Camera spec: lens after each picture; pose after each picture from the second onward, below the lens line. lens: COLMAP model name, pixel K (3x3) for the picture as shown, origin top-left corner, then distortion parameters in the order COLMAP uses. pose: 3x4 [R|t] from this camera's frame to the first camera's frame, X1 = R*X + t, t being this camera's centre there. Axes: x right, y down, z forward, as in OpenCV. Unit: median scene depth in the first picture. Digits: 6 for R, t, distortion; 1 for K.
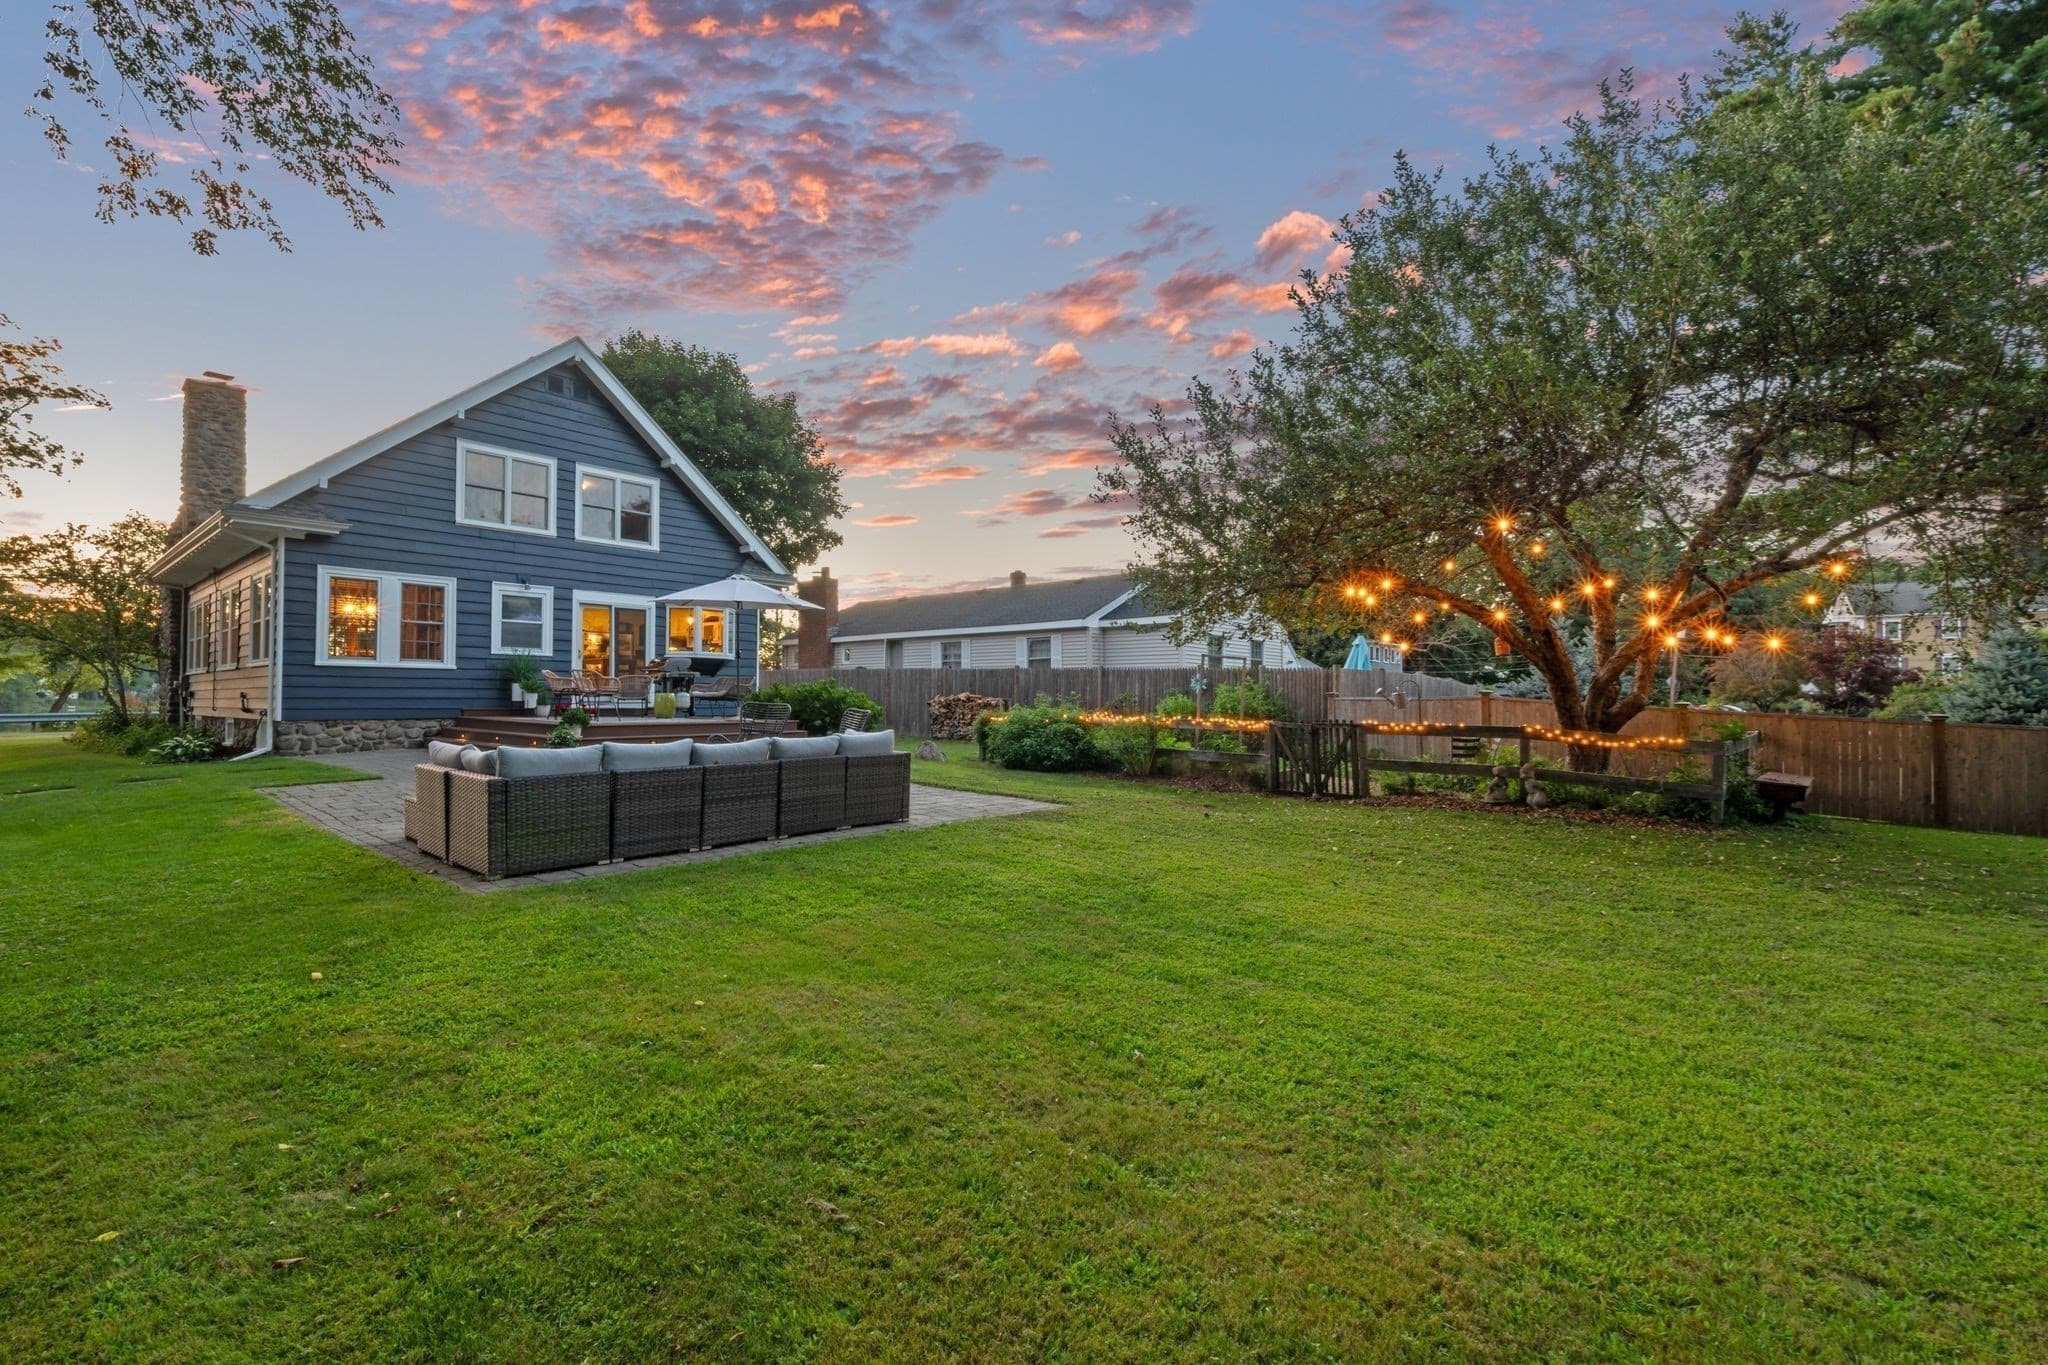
lens RADIAL K [[888.8, 0, 1024.0], [0, 888.8, 682.5], [0, 0, 1]] dist [0.000423, -0.000211]
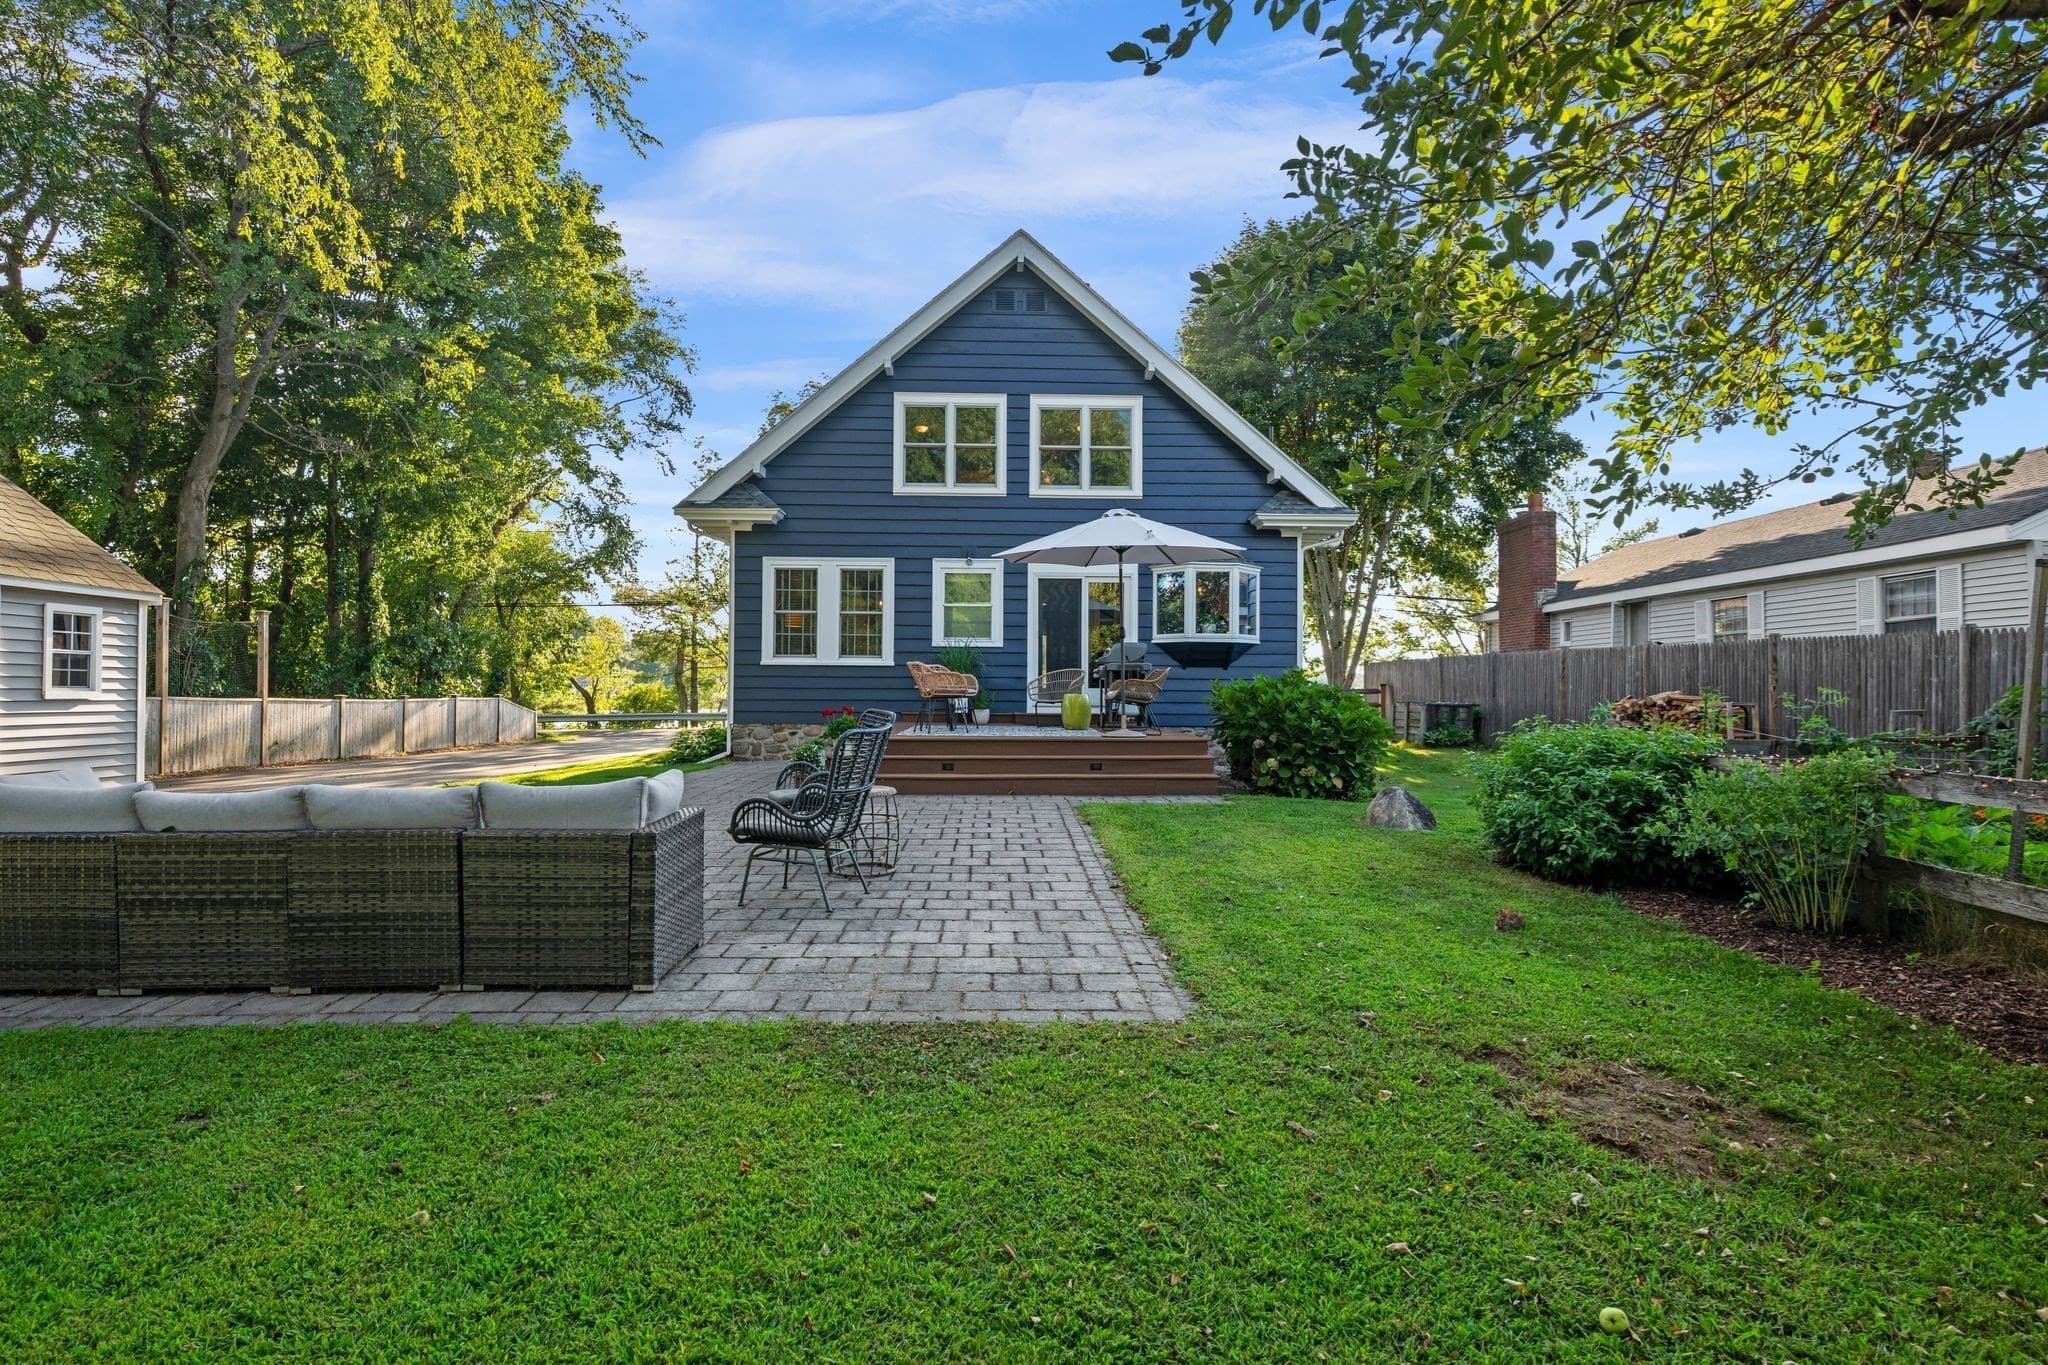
lens RADIAL K [[1057.6, 0, 1024.0], [0, 1057.6, 682.5], [0, 0, 1]] dist [-0.001488, -0.000512]
pose [[0.660602, -0.009950, -0.750671, 0.198405], [0.012158, 0.999923, -0.002555, 0.004959], [0.750638, -0.007439, 0.660672, 0.426324]]
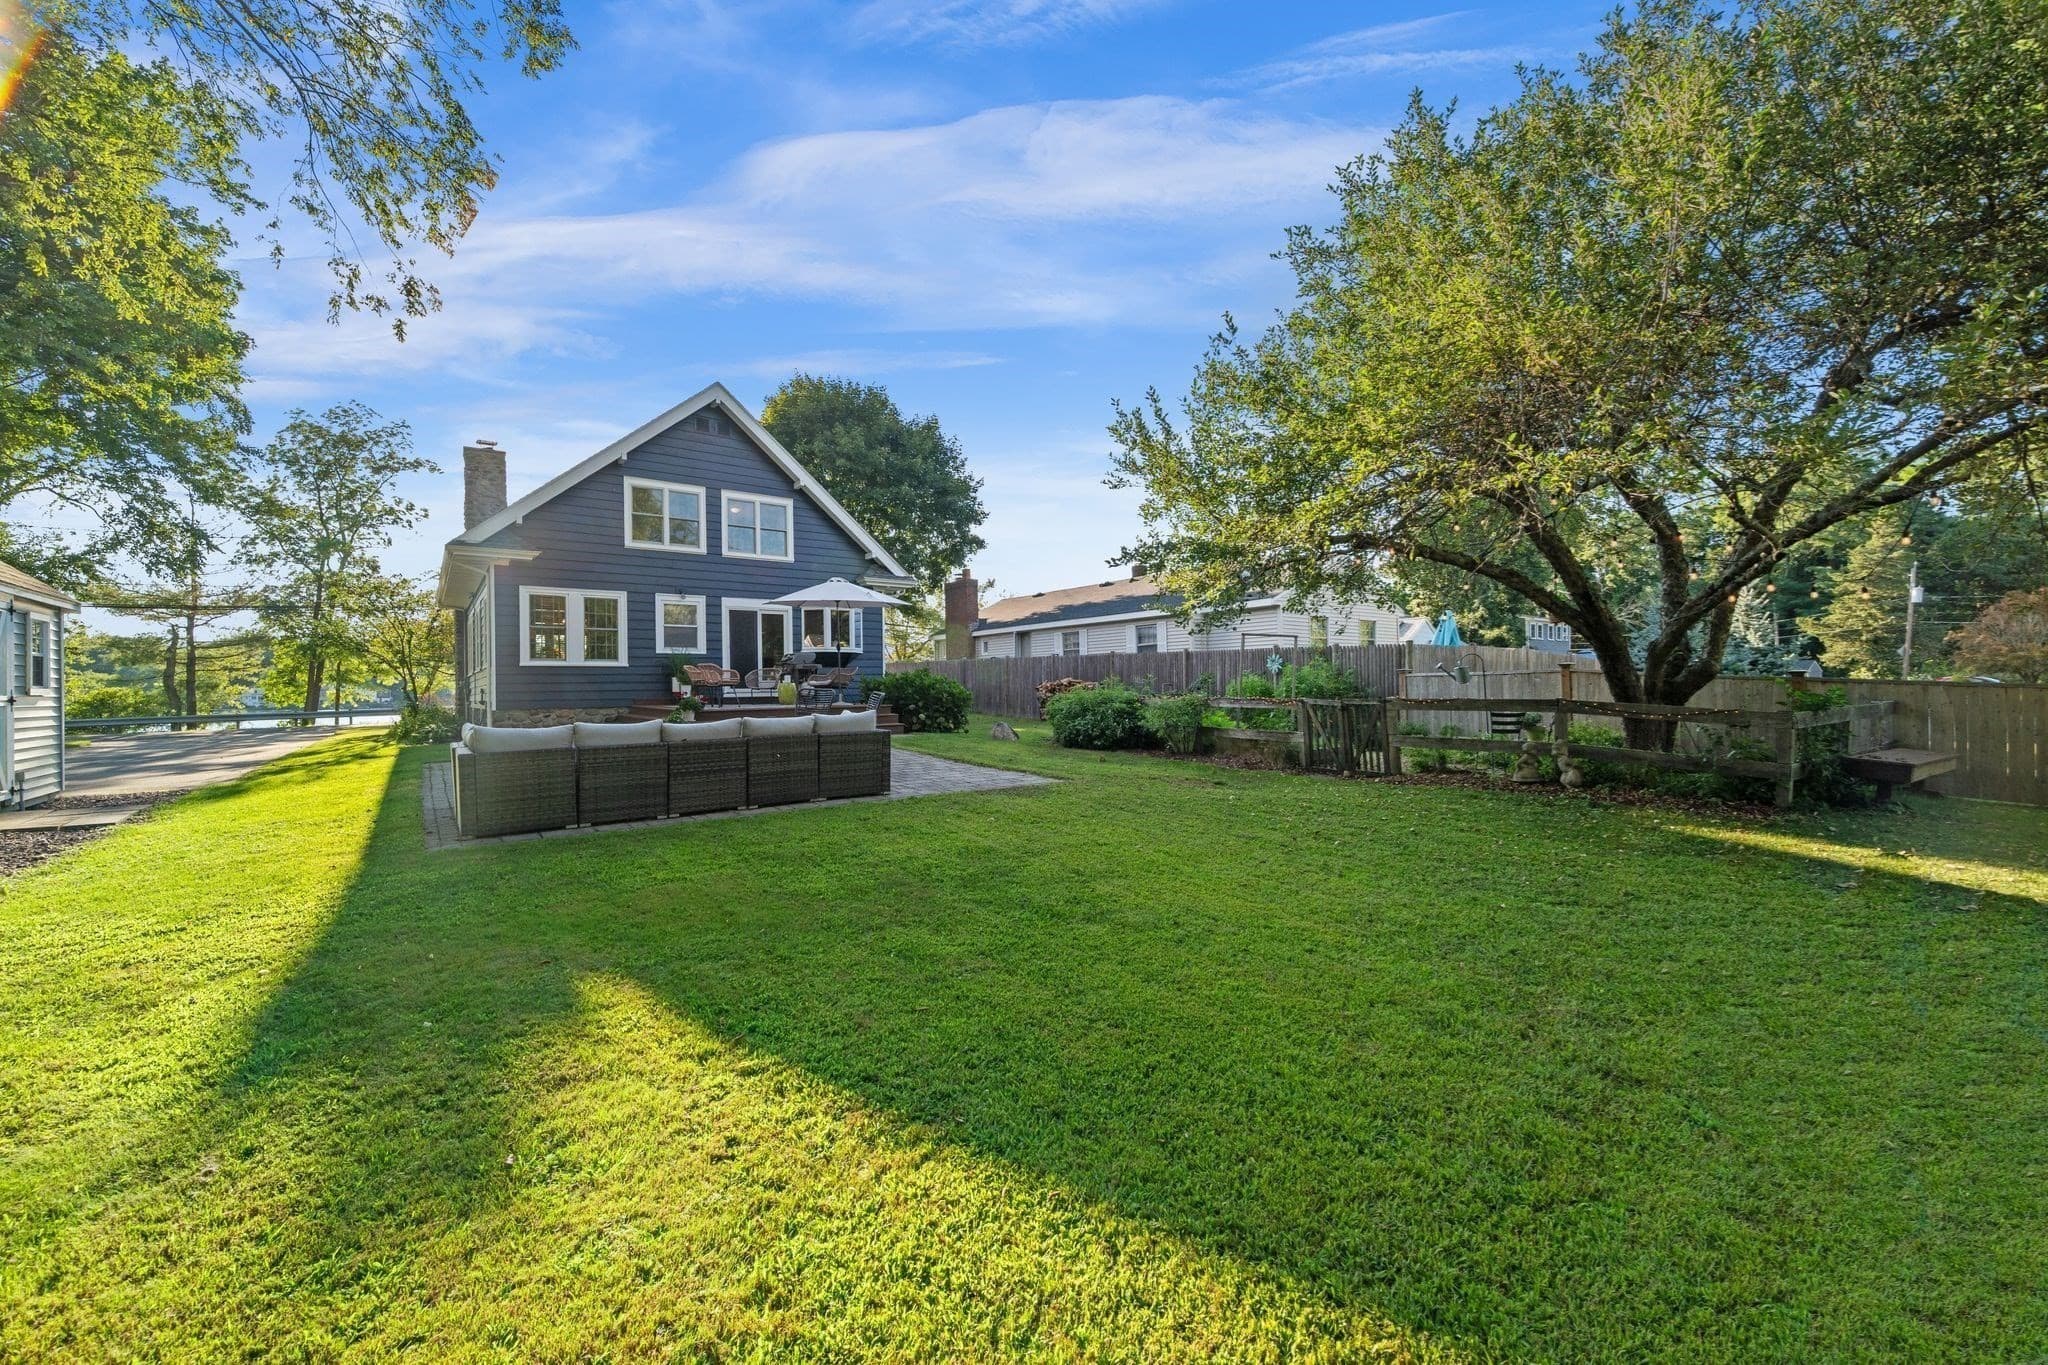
lens RADIAL K [[802.4, 0, 1024.0], [0, 802.4, 682.5], [0, 0, 1]] dist [0.005598, 0.000075]
pose [[0.975516, -0.019977, -0.219020, 0.130059], [0.023069, 0.999667, 0.011570, 0.006583], [0.218716, -0.016339, 0.975652, 0.044814]]
